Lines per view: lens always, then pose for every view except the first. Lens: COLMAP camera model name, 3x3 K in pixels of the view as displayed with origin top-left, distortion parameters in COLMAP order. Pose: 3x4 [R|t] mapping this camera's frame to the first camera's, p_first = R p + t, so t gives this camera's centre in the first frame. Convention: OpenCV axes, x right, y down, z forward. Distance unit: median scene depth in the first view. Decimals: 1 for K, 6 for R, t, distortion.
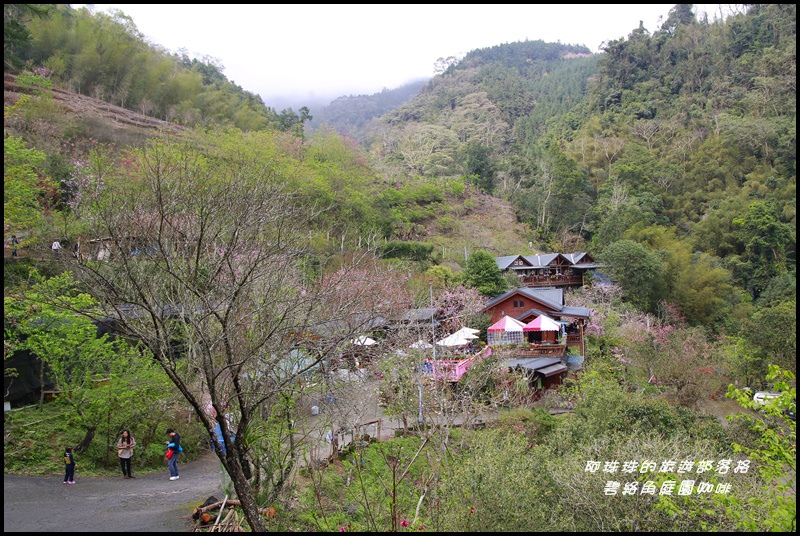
lens RADIAL K [[658.6, 0, 398.5], [0, 658.6, 261.8], [0, 0, 1]] dist [-0.106064, 0.065359]
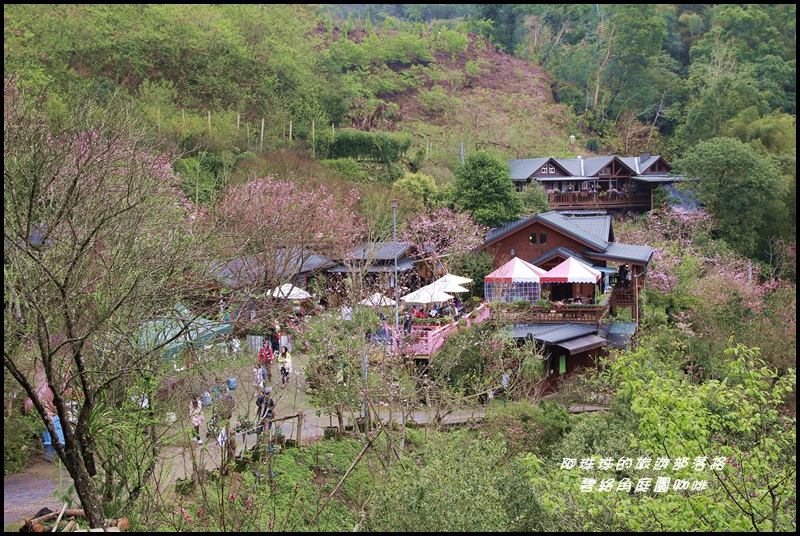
lens RADIAL K [[1158.6, 0, 415.2], [0, 1158.6, 259.4], [0, 0, 1]] dist [0.023230, 0.003831]
pose [[0.999234, 0.022493, 0.032036, 0.029452], [-0.025540, 0.994846, 0.098130, -0.022225], [-0.029664, -0.098873, 0.994658, -0.106866]]
